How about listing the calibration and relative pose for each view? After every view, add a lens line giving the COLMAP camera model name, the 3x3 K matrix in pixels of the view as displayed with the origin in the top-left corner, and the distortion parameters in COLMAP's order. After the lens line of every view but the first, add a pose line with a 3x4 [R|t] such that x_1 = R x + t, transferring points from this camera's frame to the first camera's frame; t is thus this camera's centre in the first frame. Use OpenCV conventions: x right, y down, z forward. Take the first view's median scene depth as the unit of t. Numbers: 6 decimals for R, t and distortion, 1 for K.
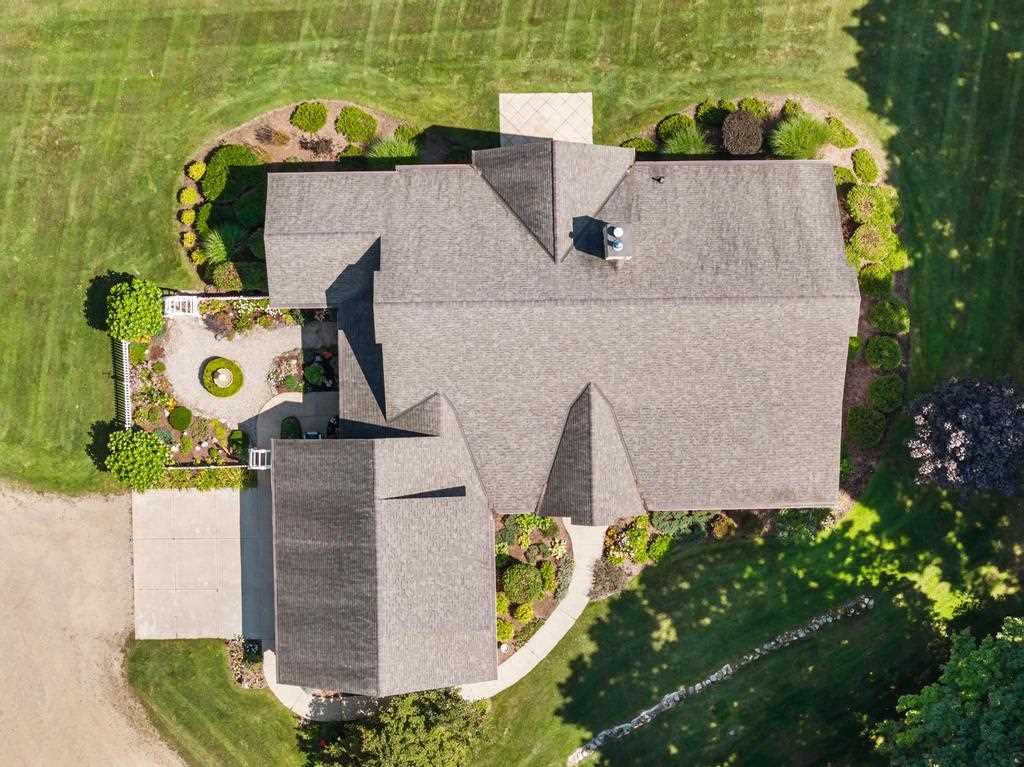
lens RADIAL K [[2004.2, 0, 515.3], [0, 2004.2, 385.1], [0, 0, 1]] dist [-0.022991, 0.000000]
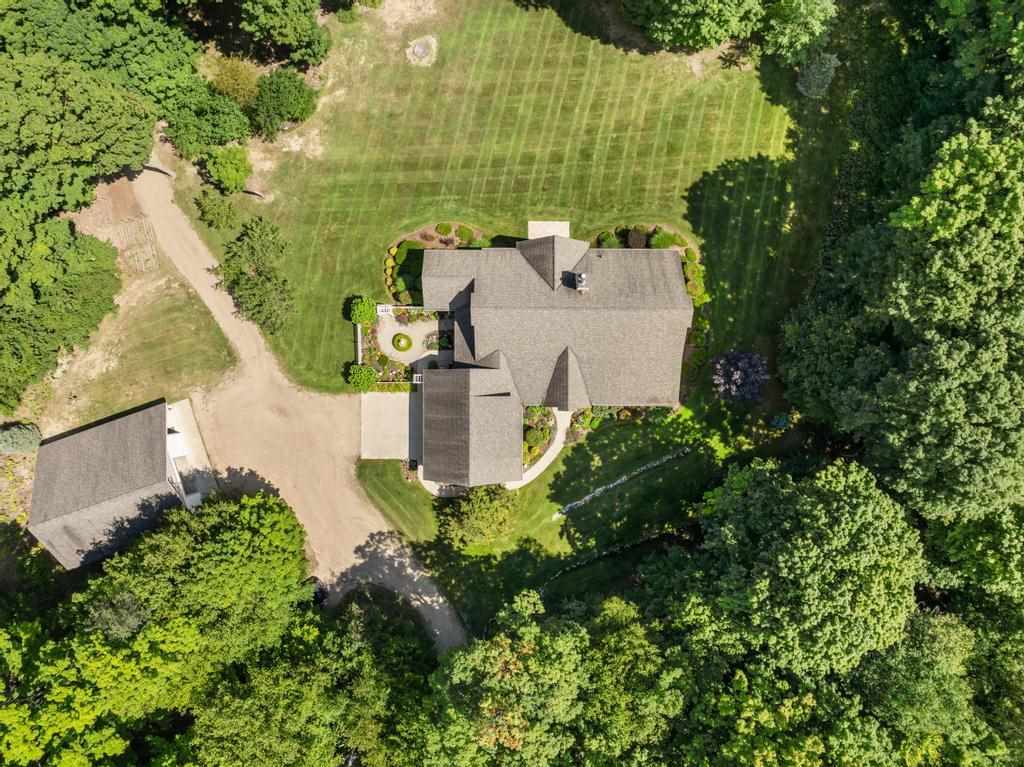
lens RADIAL K [[727.9, 0, 509.0], [0, 727.9, 379.3], [0, 0, 1]] dist [0.010117, -0.001771]
pose [[0.999625, 0.022369, -0.015819, -0.013214], [-0.022427, 0.999742, -0.003492, 0.037286], [0.015737, 0.003845, 0.999869, 0.187822]]
